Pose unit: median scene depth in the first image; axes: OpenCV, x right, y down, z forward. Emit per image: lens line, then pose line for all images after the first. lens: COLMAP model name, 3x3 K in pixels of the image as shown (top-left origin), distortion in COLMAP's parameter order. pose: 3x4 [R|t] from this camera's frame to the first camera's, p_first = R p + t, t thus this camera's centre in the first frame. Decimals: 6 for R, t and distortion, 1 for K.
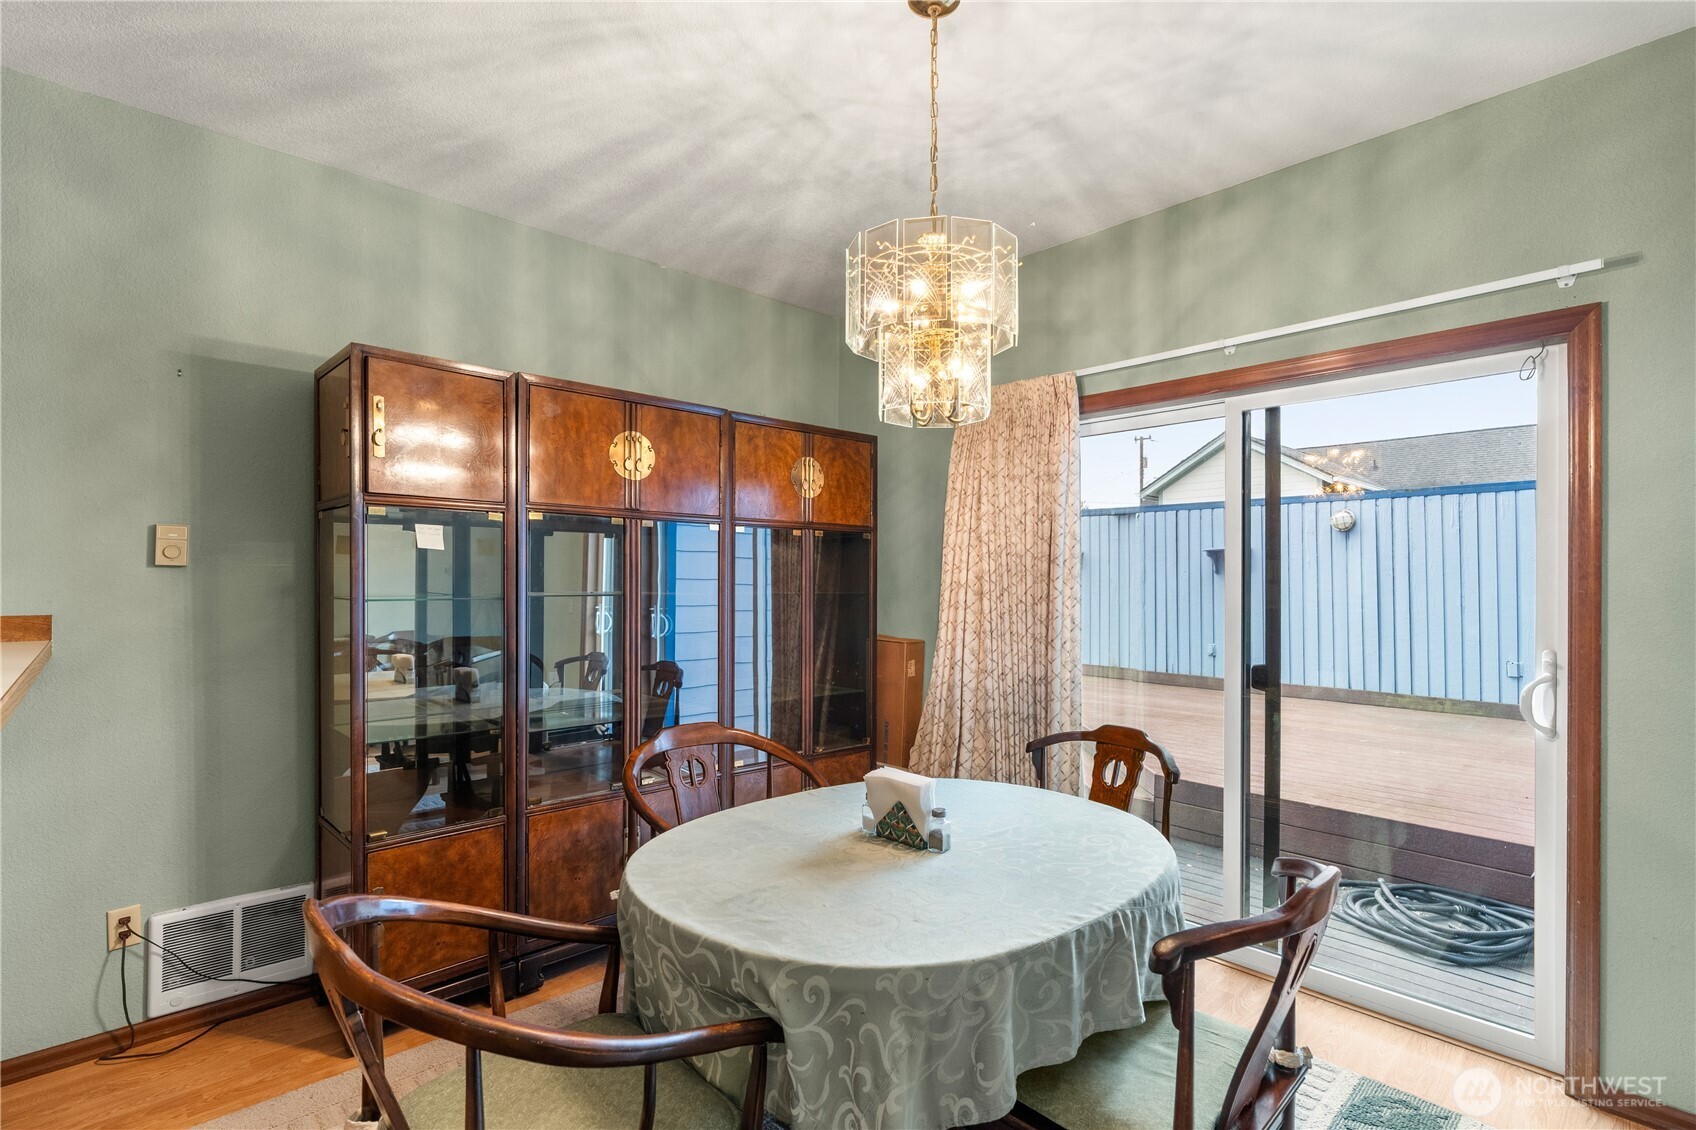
lens RADIAL K [[769.5, 0, 848.0], [0, 769.5, 565.0], [0, 0, 1]] dist [0.002960, 0.000972]
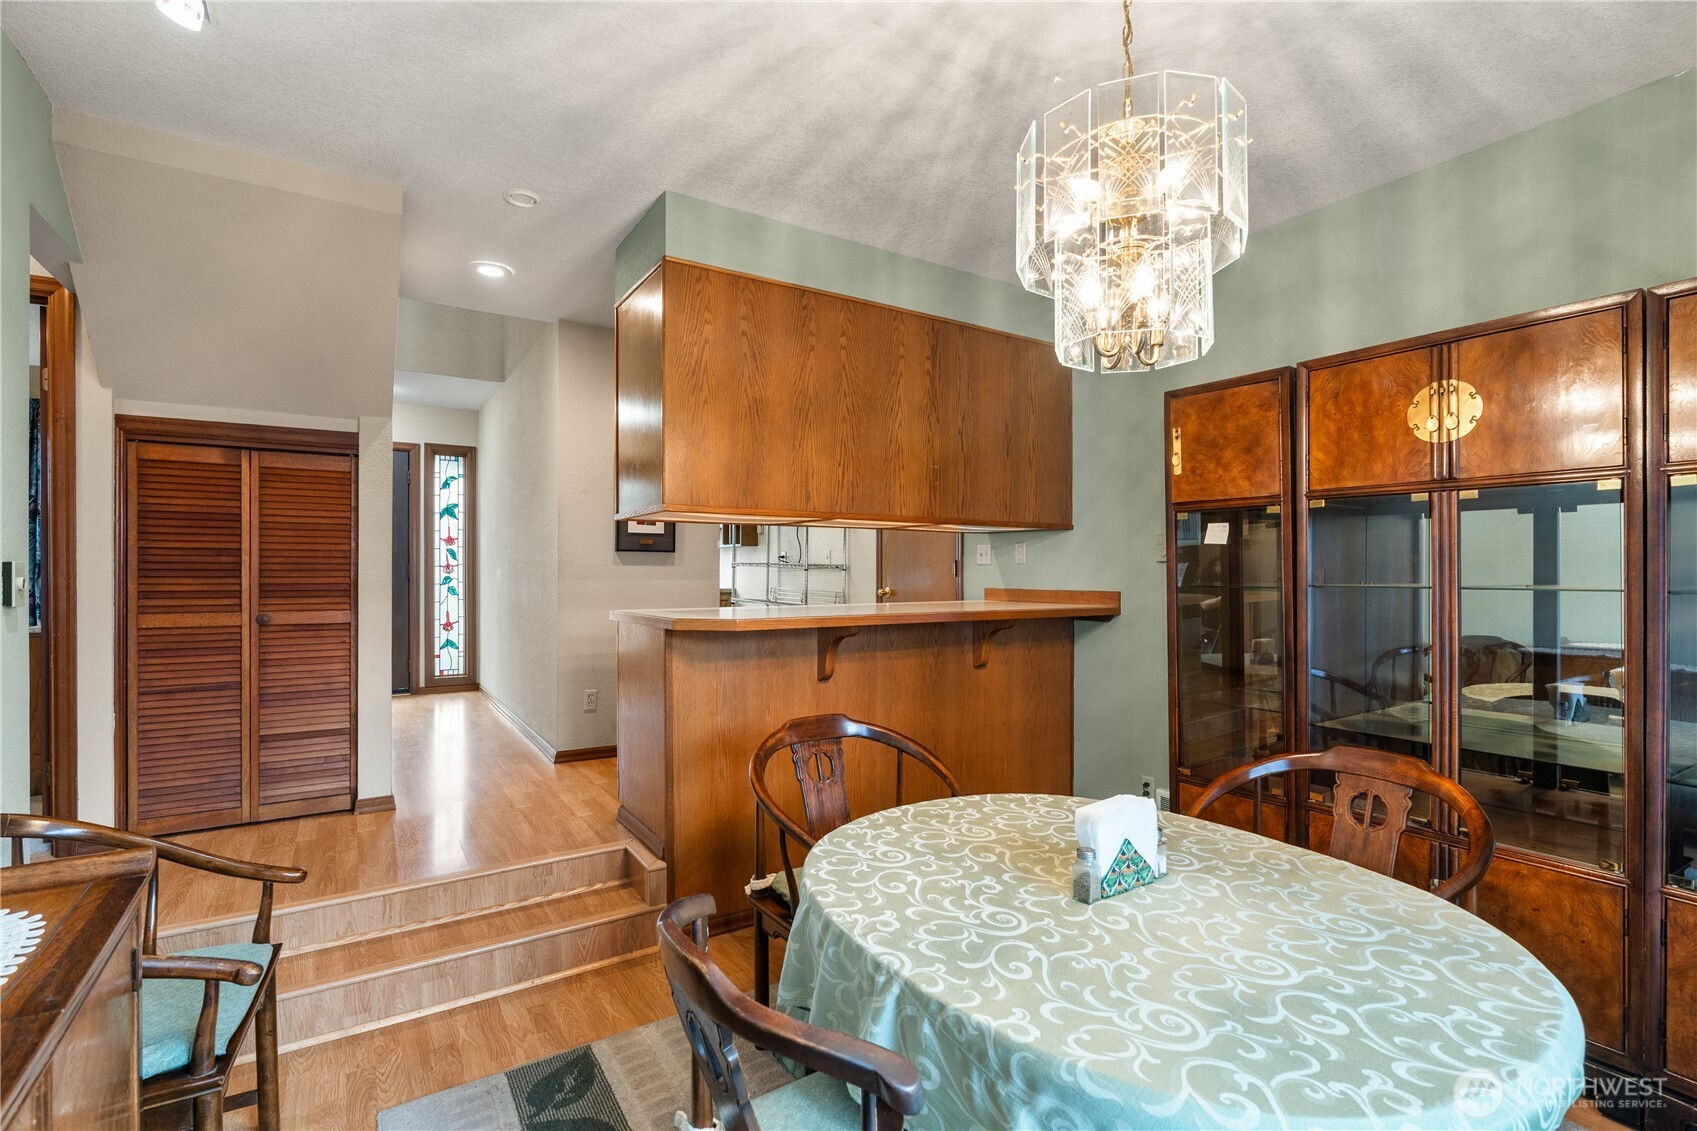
lens RADIAL K [[770.0, 0, 848.5], [0, 770.0, 565.5], [0, 0, 1]] dist [0.002960, 0.000972]
pose [[-0.155062, -0.009558, -0.987858, 0.613295], [0.019118, 0.999737, -0.012673, 0.015678], [0.987720, -0.020851, -0.154839, 0.521720]]
